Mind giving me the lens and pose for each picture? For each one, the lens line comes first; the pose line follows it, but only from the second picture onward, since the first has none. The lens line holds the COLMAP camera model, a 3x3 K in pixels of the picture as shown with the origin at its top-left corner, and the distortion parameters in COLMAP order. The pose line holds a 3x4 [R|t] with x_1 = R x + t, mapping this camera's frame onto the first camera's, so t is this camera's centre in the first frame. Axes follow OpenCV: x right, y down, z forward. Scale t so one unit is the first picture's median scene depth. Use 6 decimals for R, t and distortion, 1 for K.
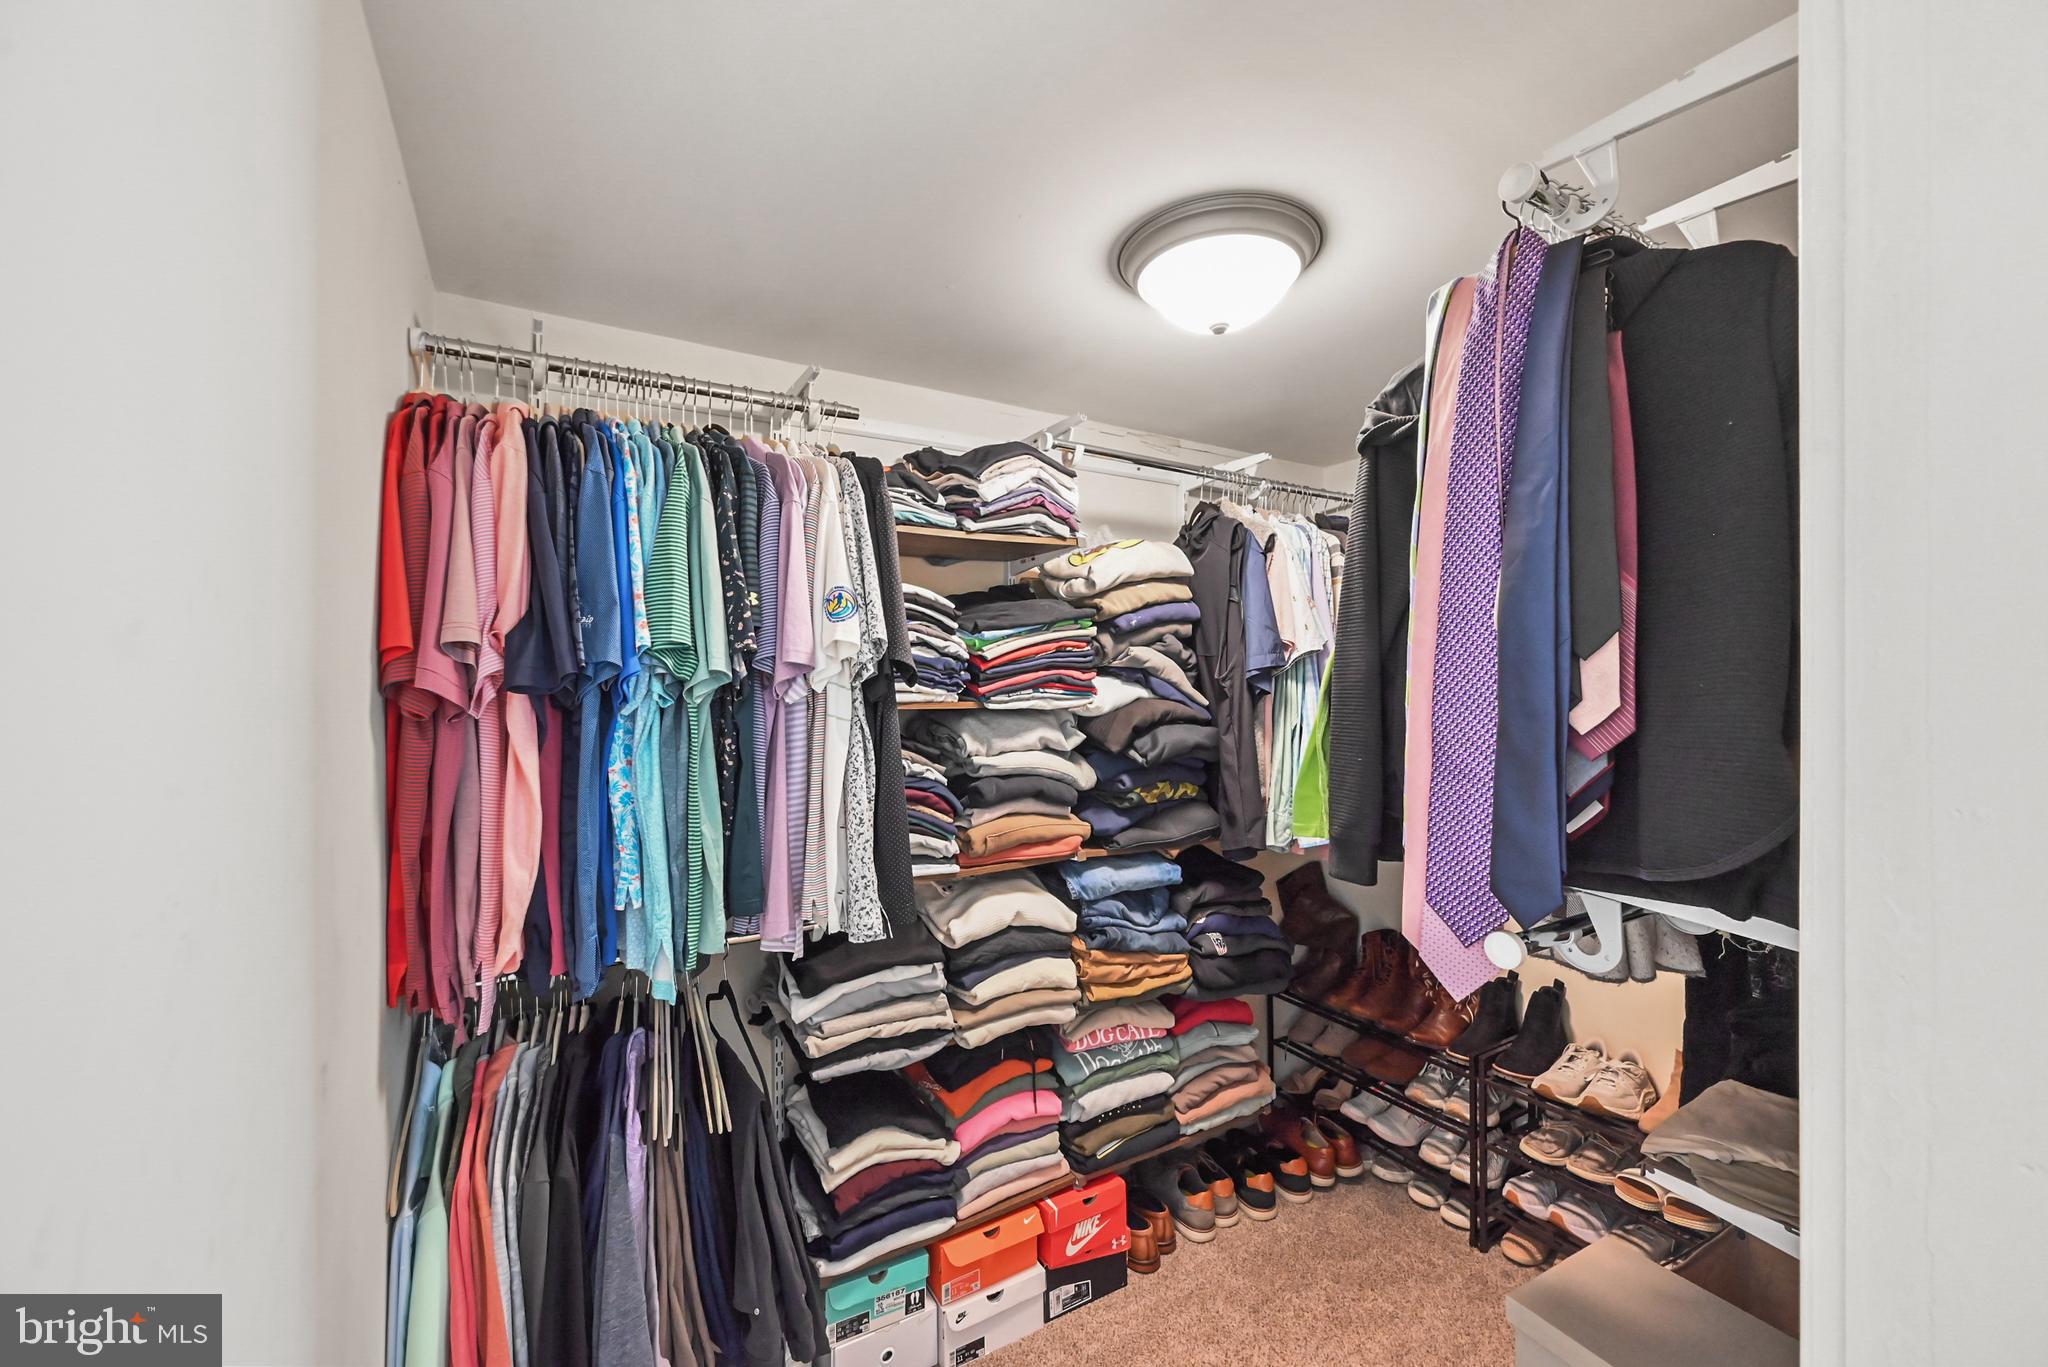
lens RADIAL K [[809.7, 0, 1025.0], [0, 809.7, 675.8], [0, 0, 1]] dist [-0.000426, -0.000555]
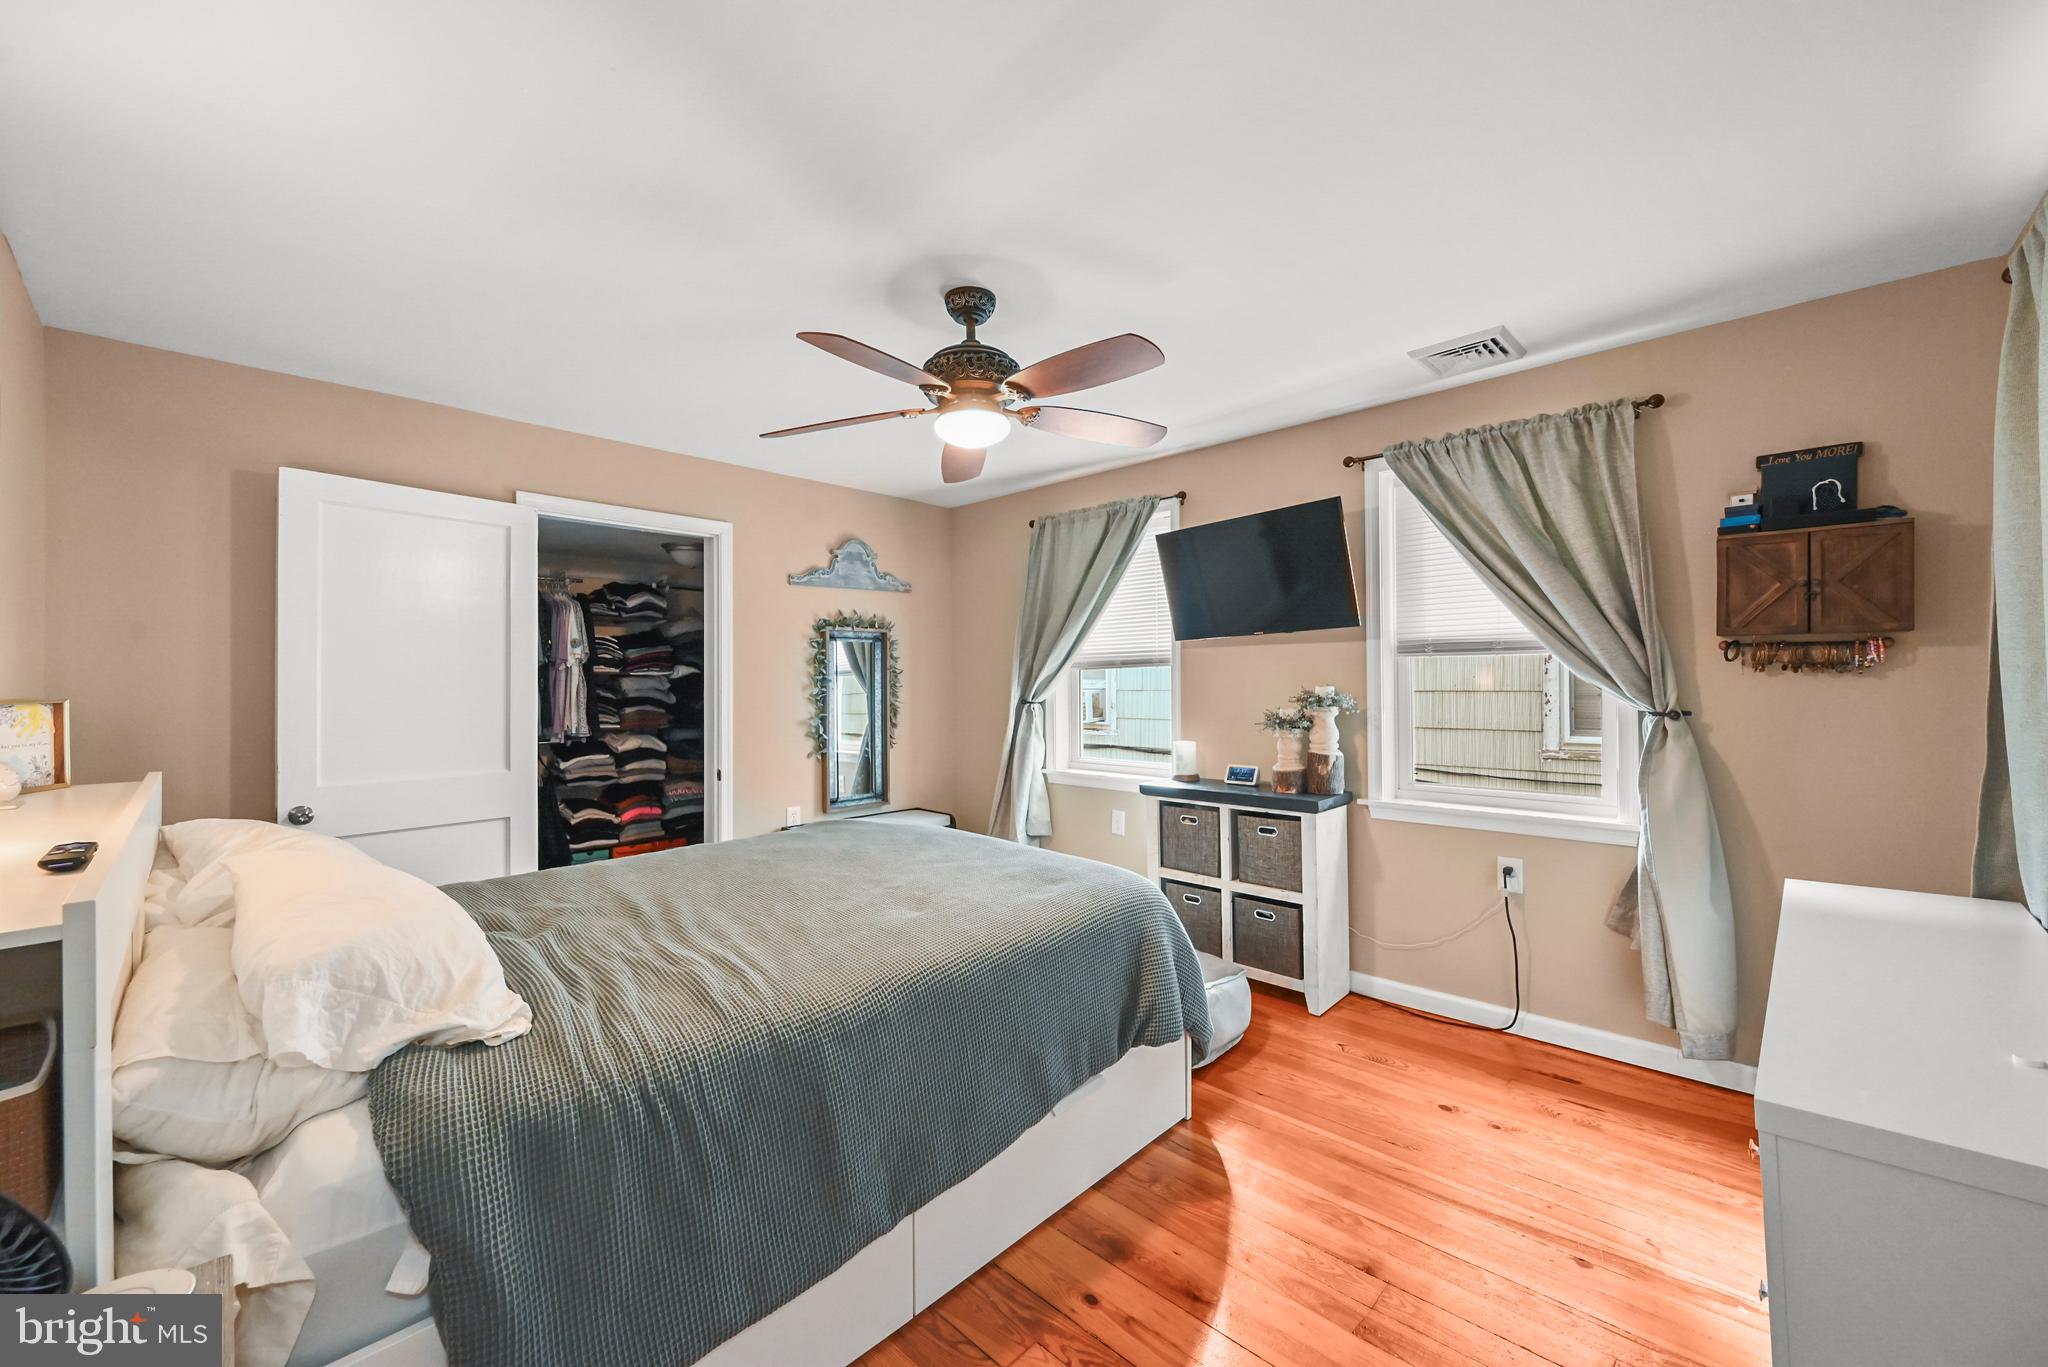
lens RADIAL K [[809.7, 0, 1022.7], [0, 809.7, 682.8], [0, 0, 1]] dist [-0.000426, -0.000555]
pose [[0.961827, -0.007029, 0.273569, 0.562003], [0.006067, 0.999972, 0.004361, 0.070066], [-0.273592, -0.002535, 0.961842, -2.419432]]
